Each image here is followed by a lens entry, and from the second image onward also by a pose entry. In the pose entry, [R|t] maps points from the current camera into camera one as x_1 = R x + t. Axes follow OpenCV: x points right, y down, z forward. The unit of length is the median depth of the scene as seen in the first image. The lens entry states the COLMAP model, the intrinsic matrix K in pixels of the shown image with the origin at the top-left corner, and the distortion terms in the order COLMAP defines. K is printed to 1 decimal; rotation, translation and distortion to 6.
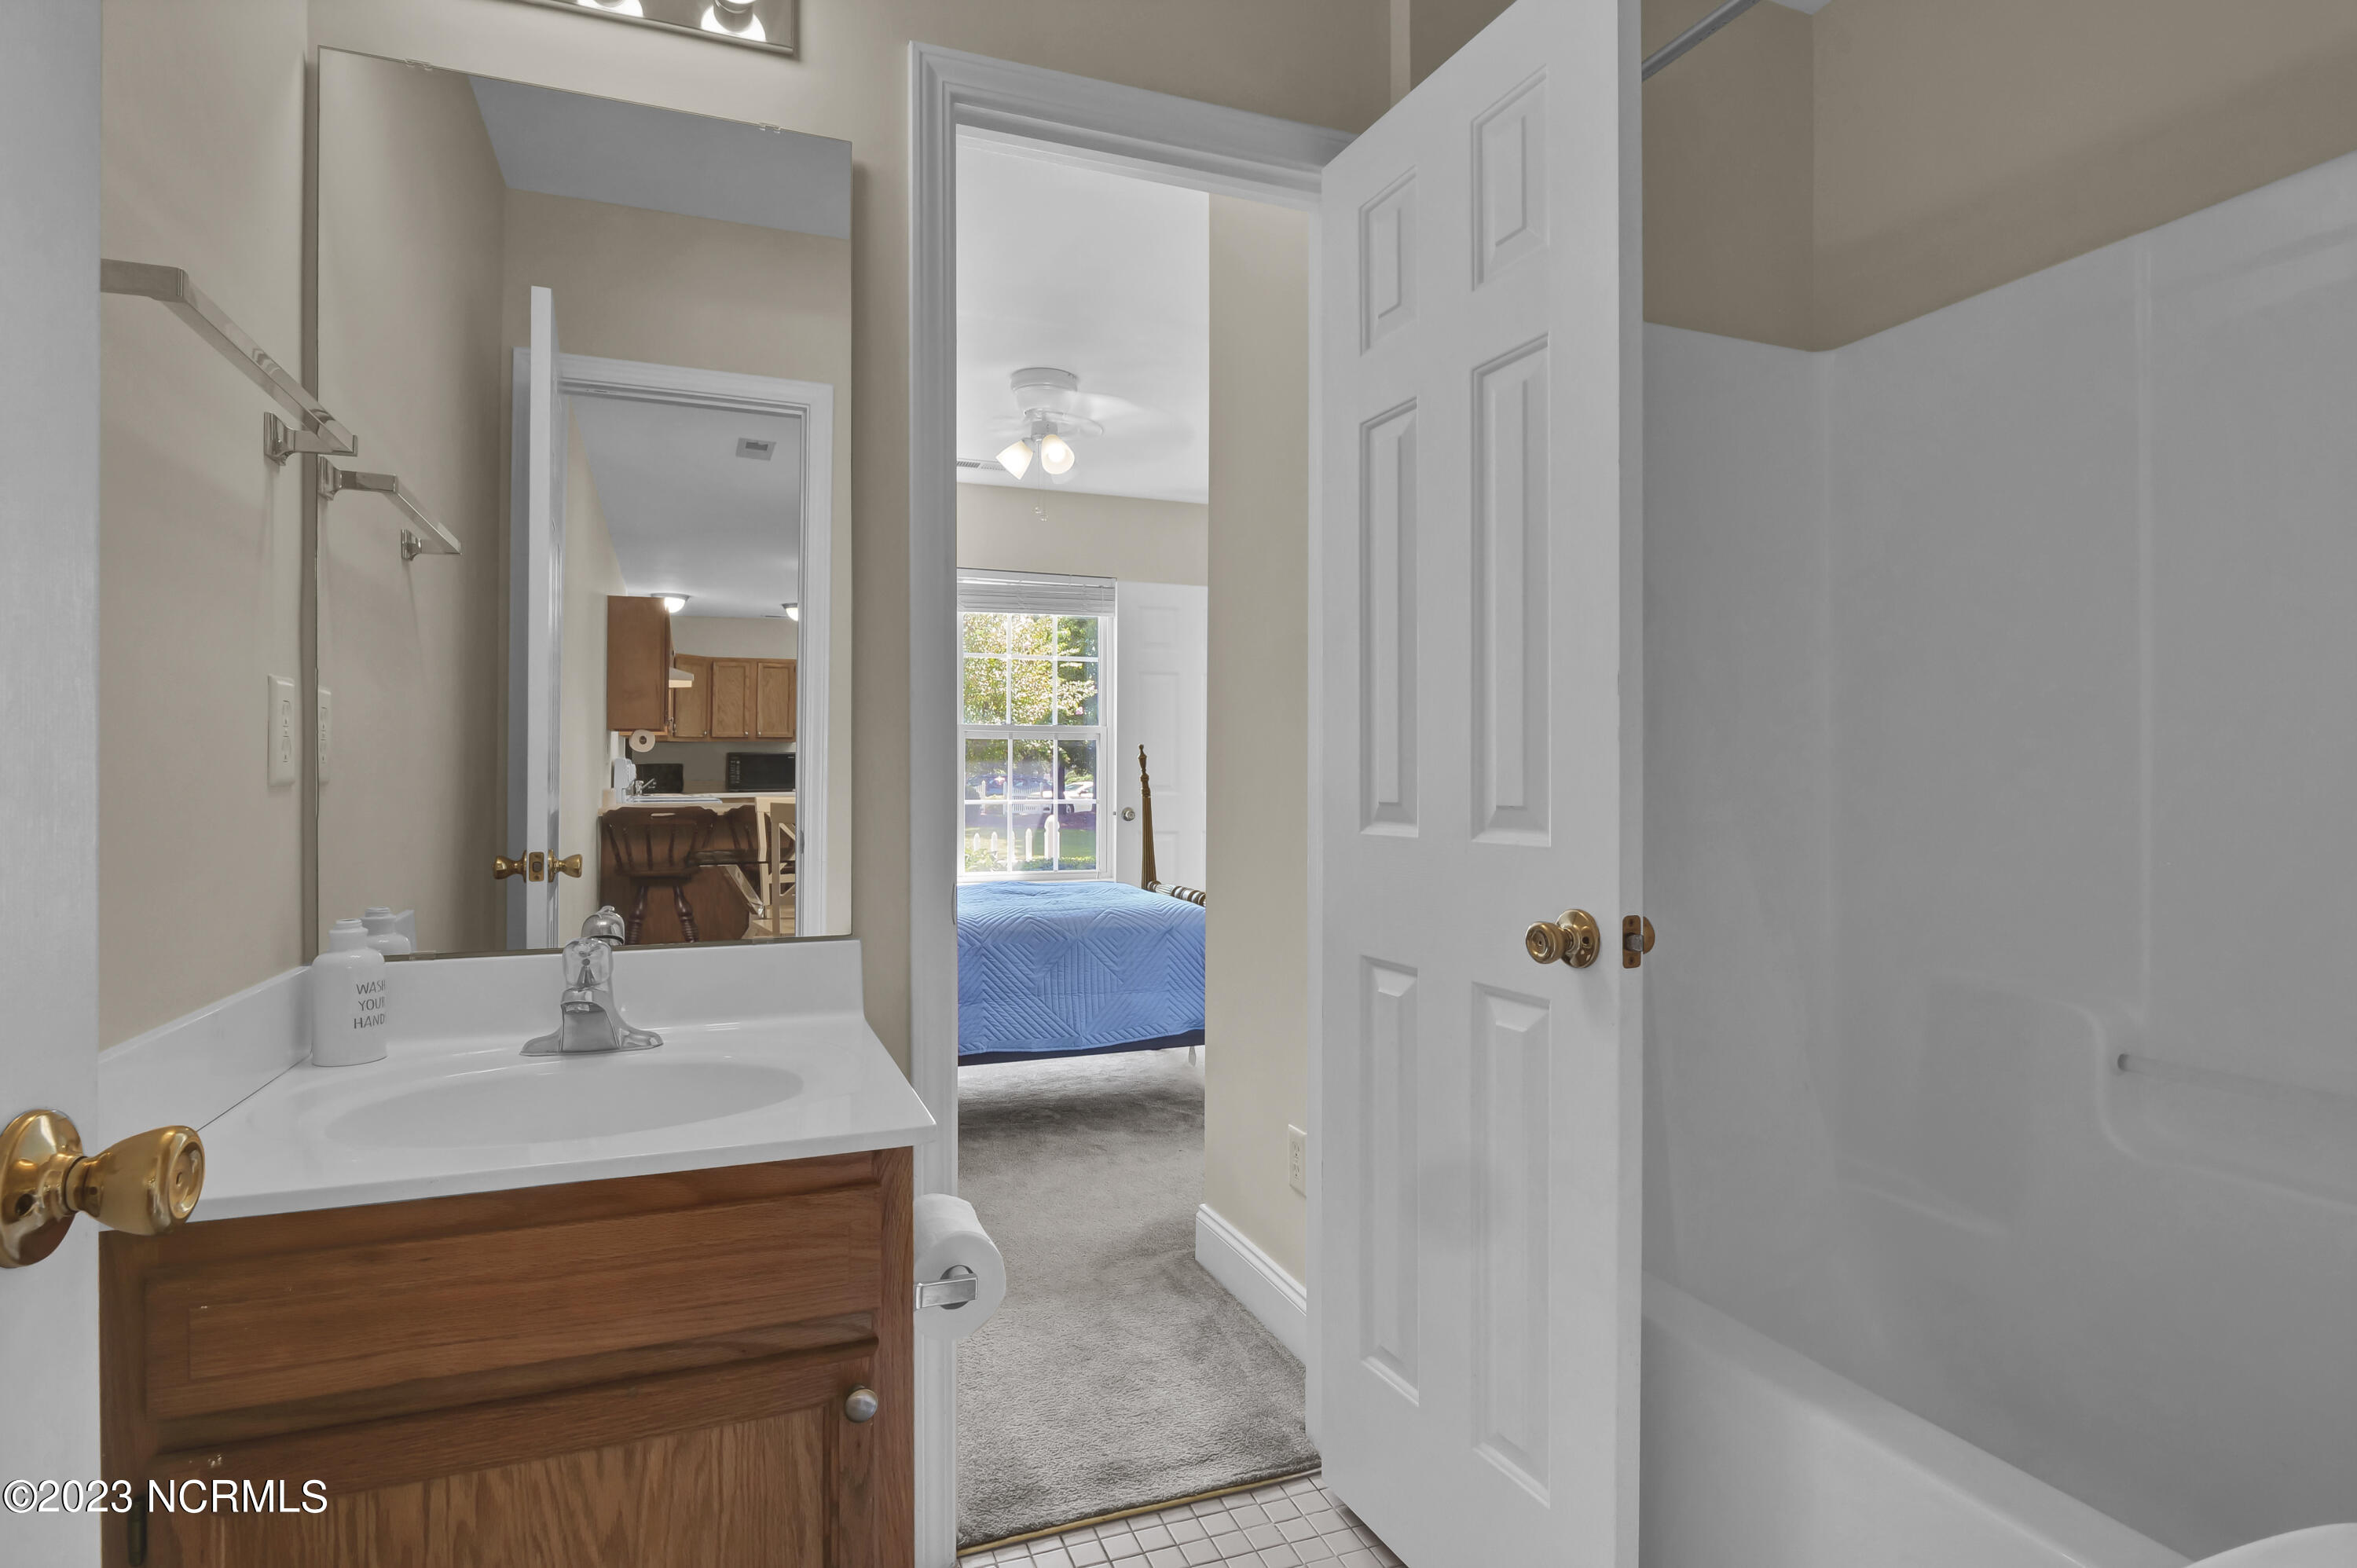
lens RADIAL K [[1190.5, 0, 1169.9], [0, 1190.5, 775.5], [0, 0, 1]] dist [-0.012270, -0.000495]
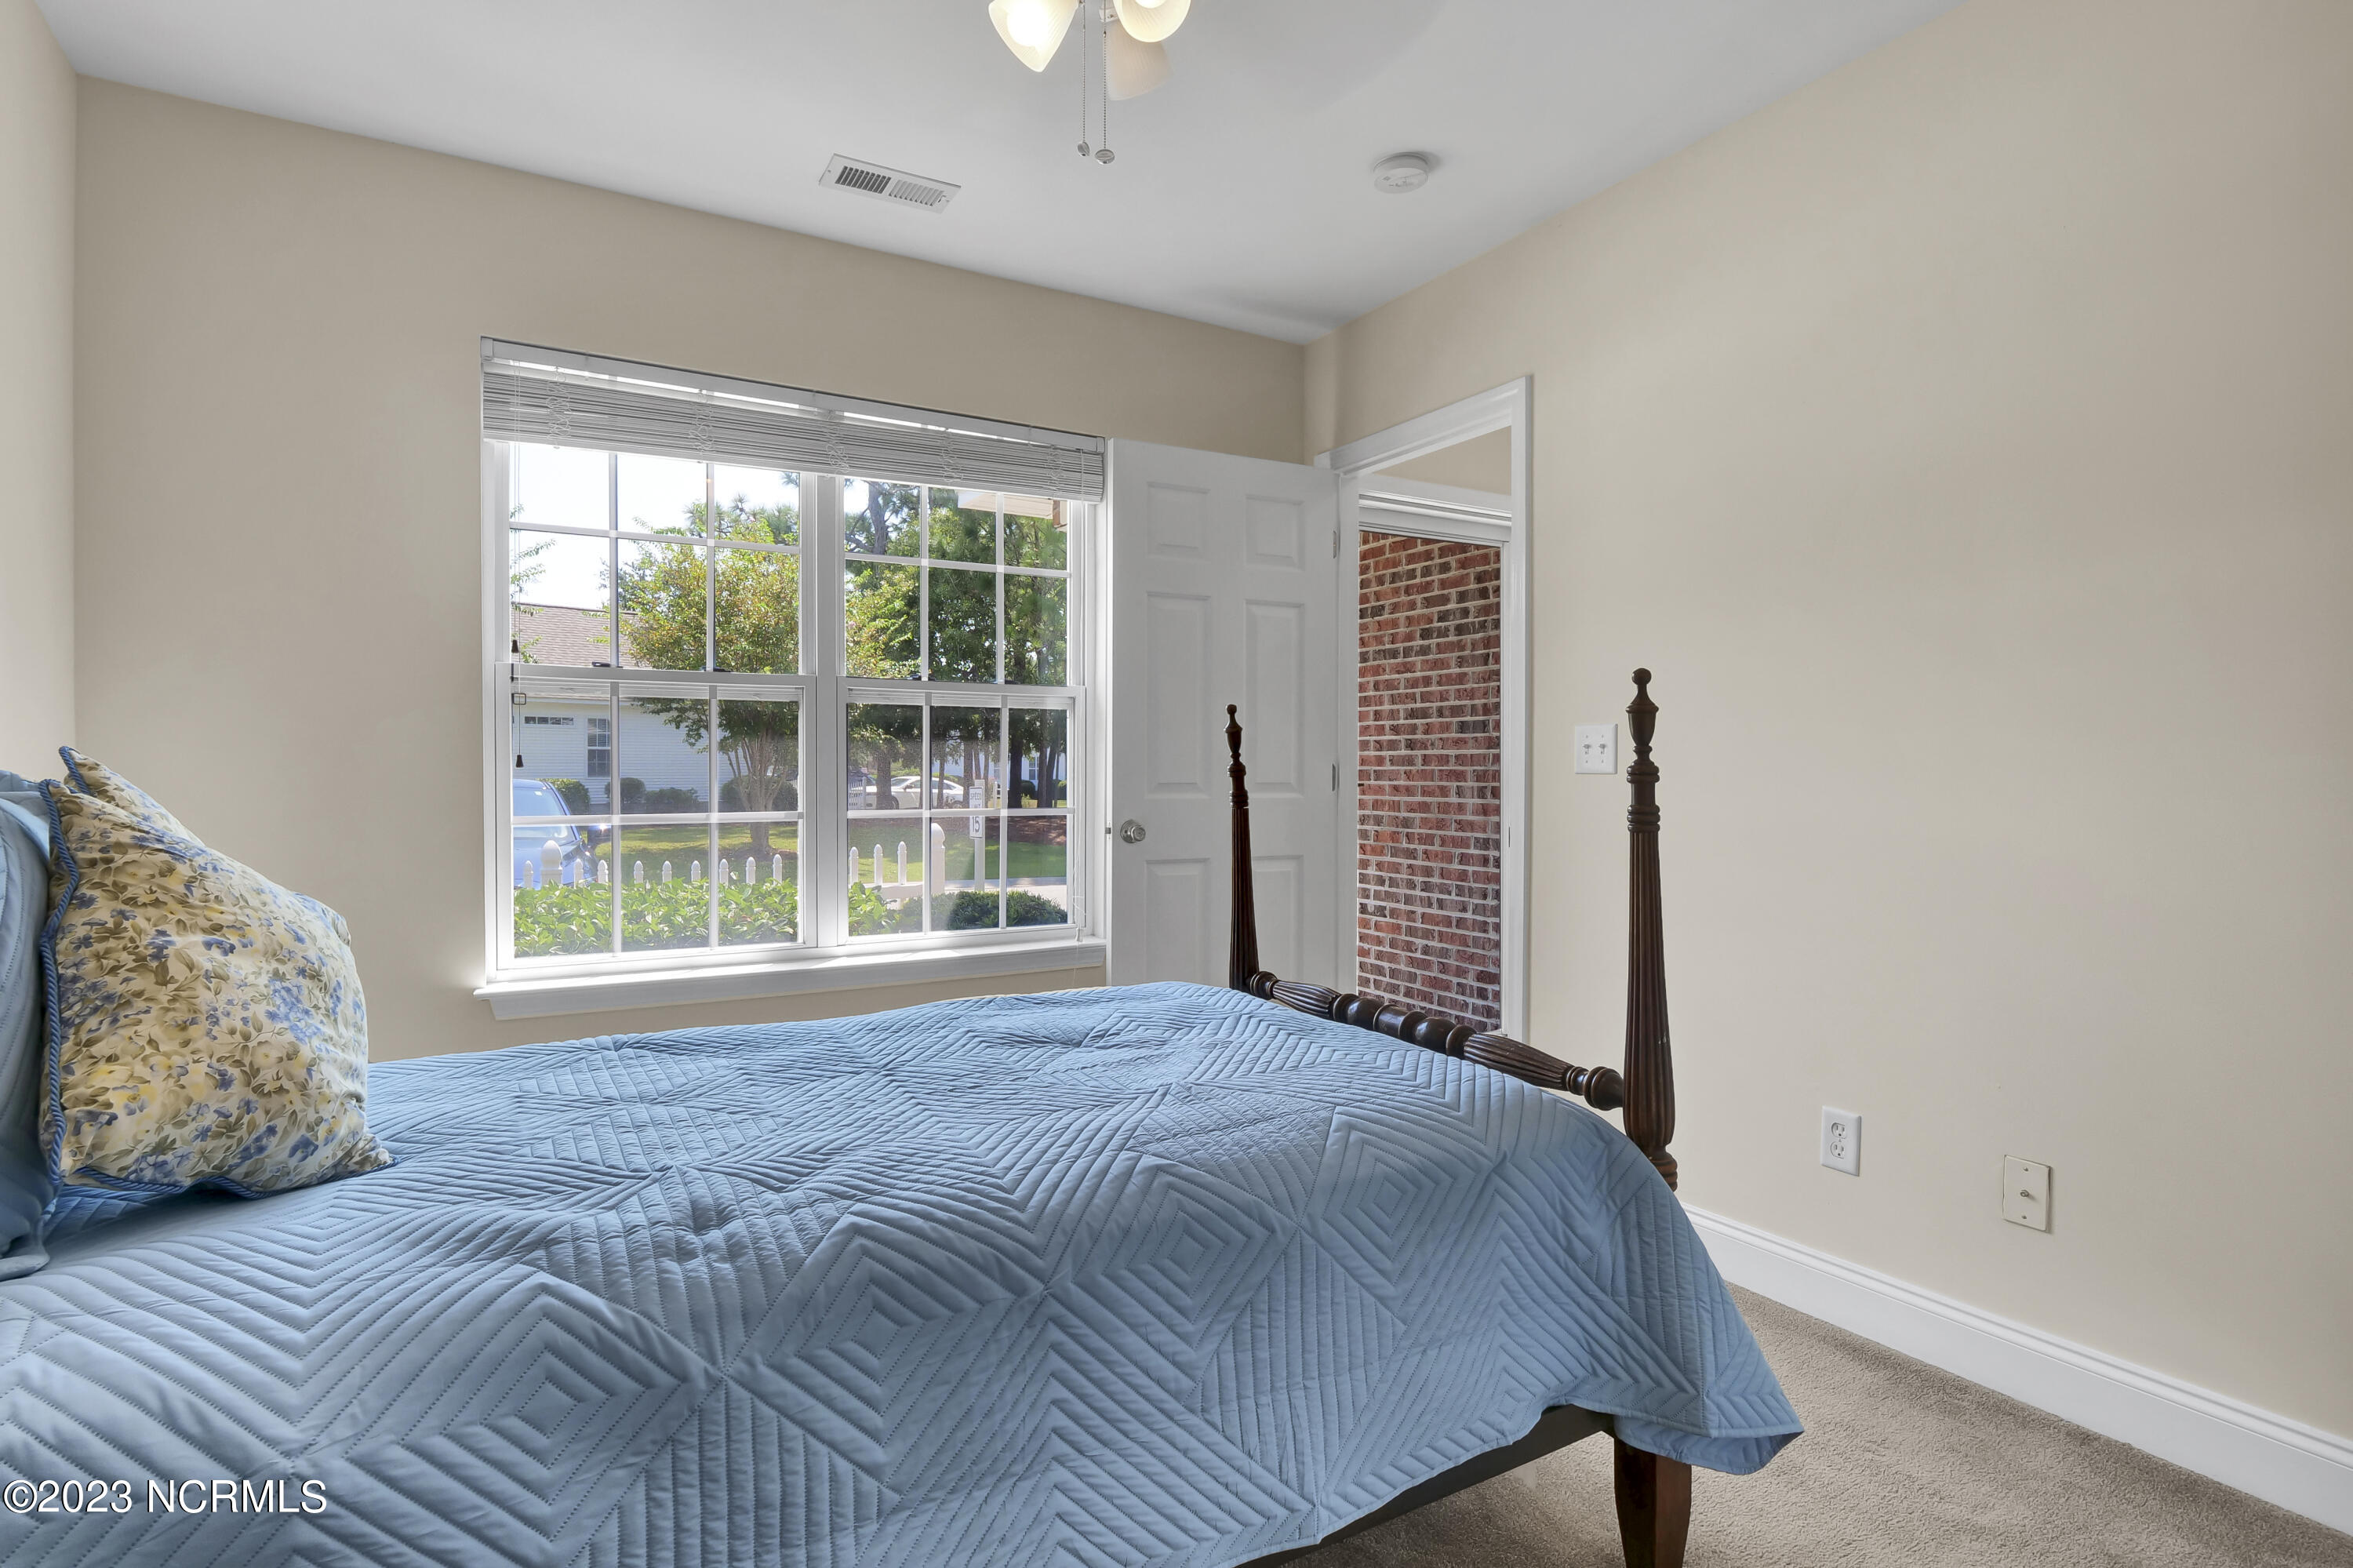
lens RADIAL K [[1211.2, 0, 1182.3], [0, 1211.2, 769.1], [0, 0, 1]] dist [0.000860, 0.000171]
pose [[0.987848, 0.000392, 0.155422, -0.125831], [-0.000383, 1.000000, -0.000086, 0.001433], [-0.155422, 0.000025, 0.987848, 0.486997]]
